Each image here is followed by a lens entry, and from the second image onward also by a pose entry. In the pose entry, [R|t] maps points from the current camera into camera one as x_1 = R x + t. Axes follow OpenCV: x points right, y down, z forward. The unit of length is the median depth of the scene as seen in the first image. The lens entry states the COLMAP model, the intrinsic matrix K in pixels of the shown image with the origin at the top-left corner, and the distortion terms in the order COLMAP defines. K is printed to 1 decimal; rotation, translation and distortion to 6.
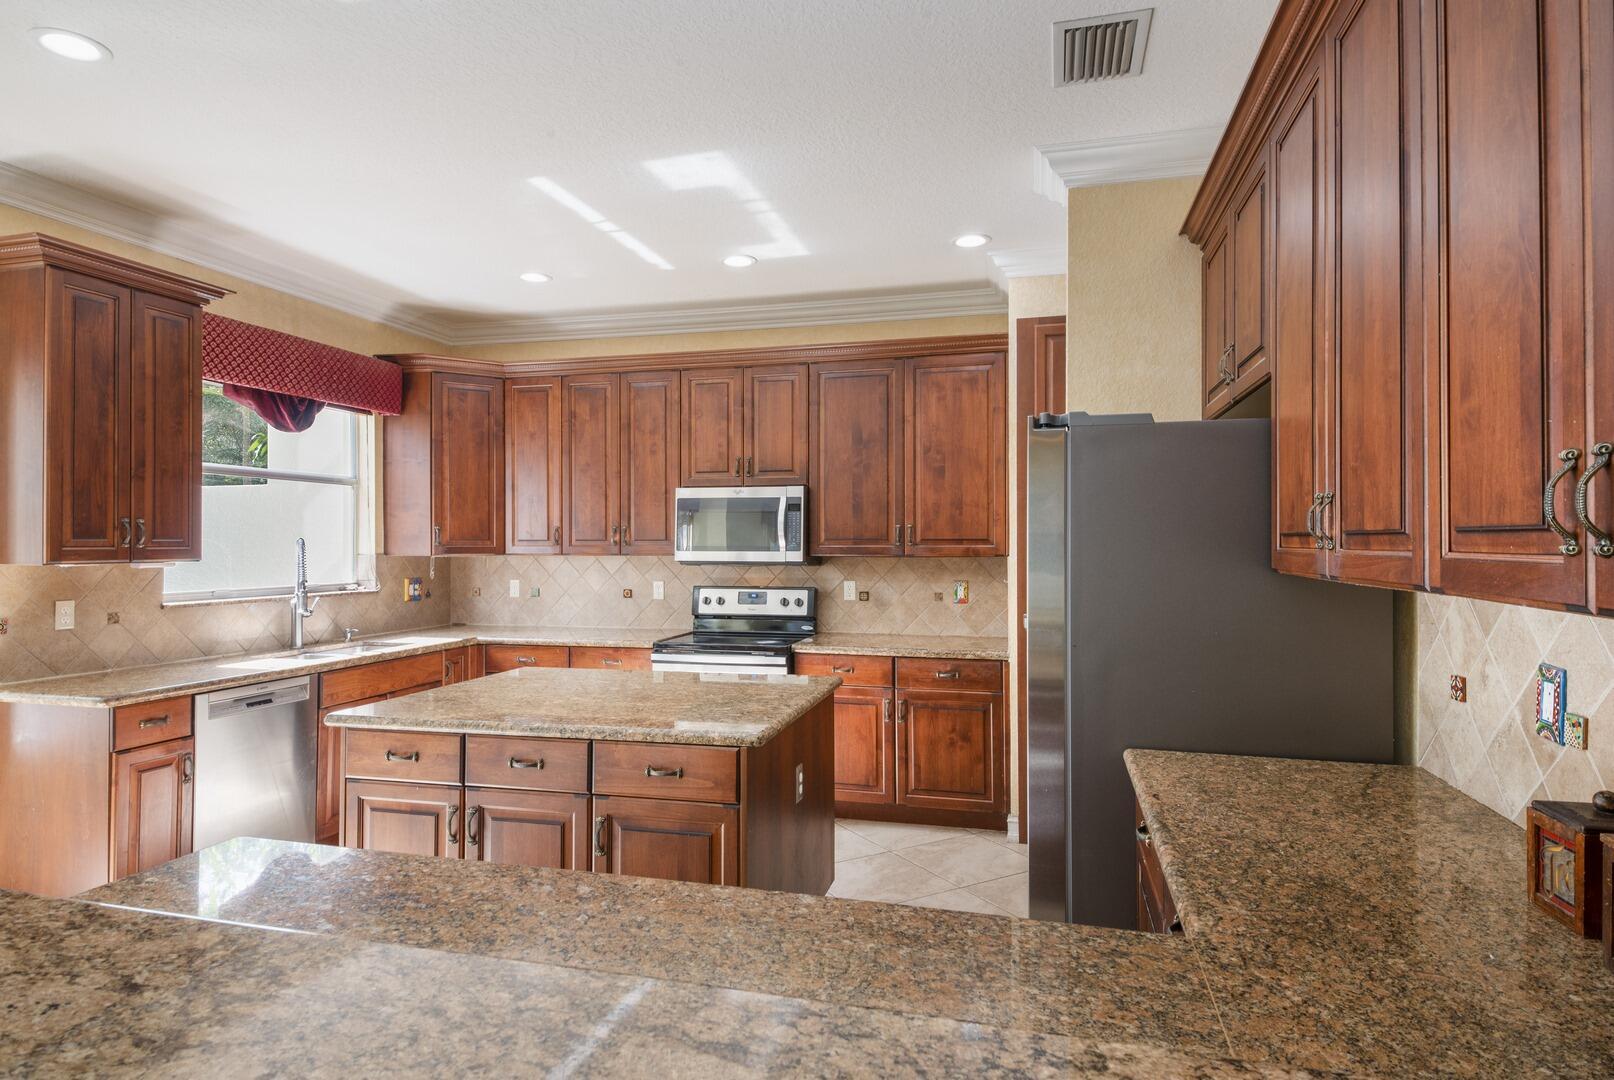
lens RADIAL K [[879.7, 0, 807.0], [0, 879.7, 540.0], [0, 0, 1]] dist [0.041284, -0.000083]
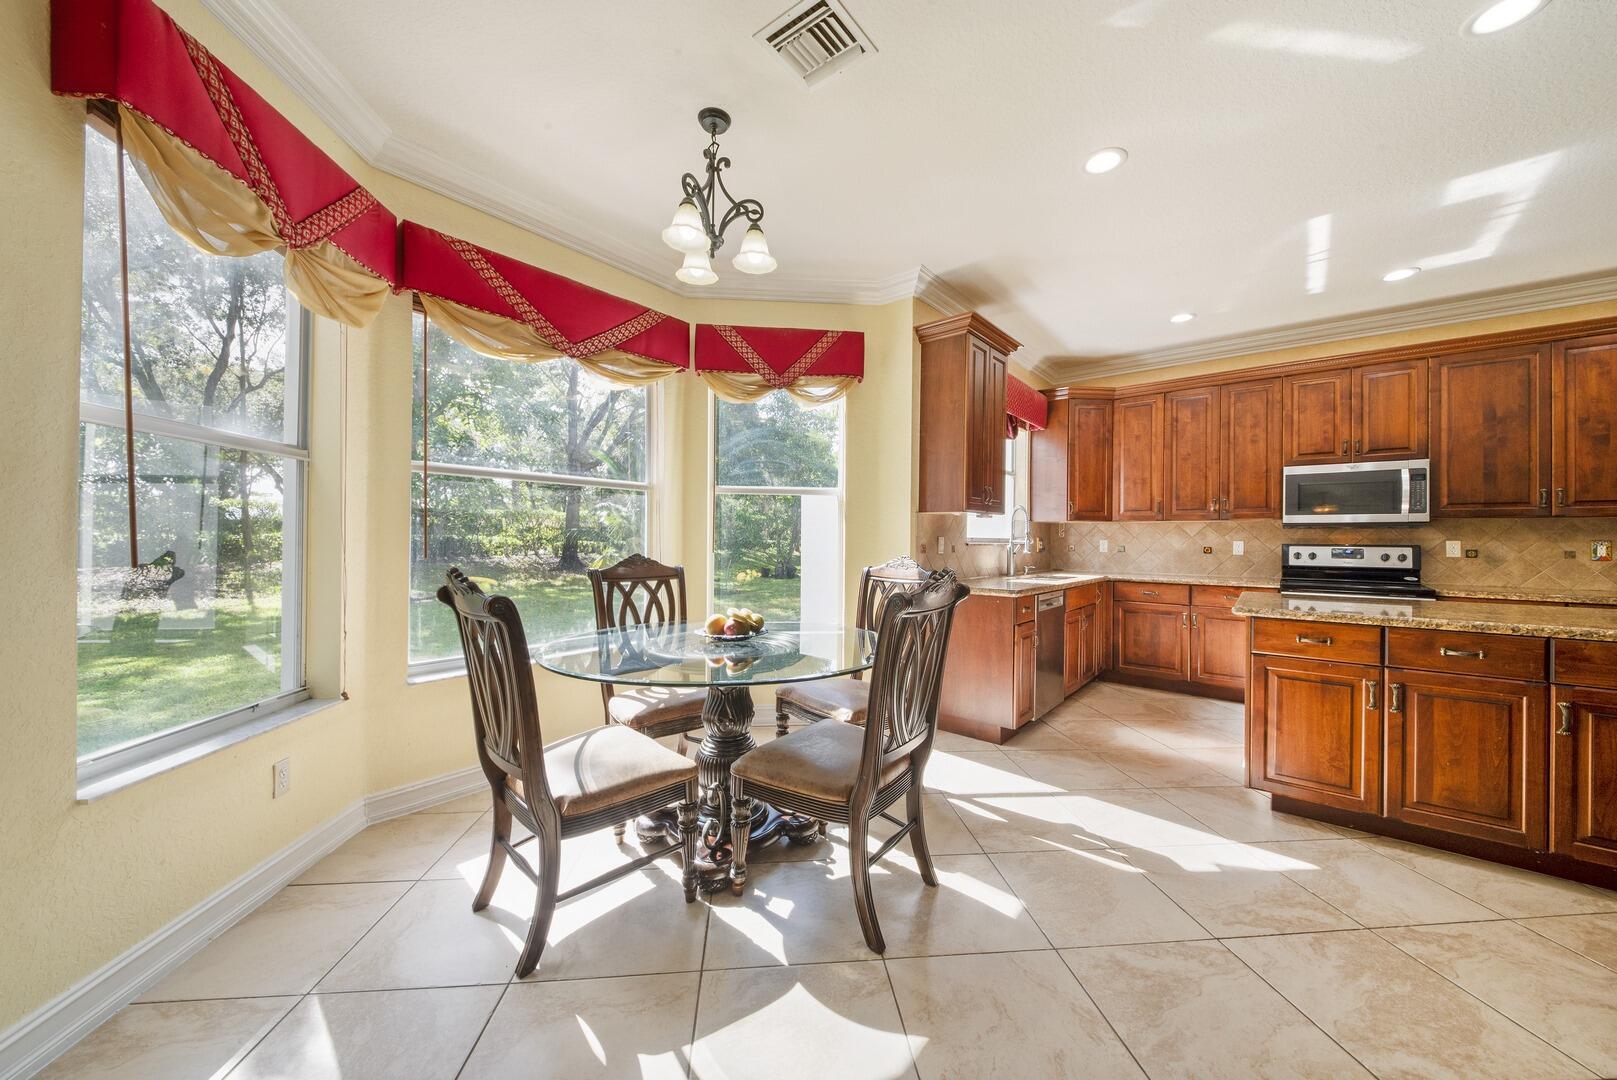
lens RADIAL K [[568.9, 0, 808.5], [0, 568.9, 540.0], [0, 0, 1]] dist [0.016783, -0.009540]
pose [[0.908344, 0.008565, -0.418135, -0.429042], [-0.008125, 0.999963, 0.002834, 0.051772], [0.418144, 0.000823, 0.908380, -0.060639]]
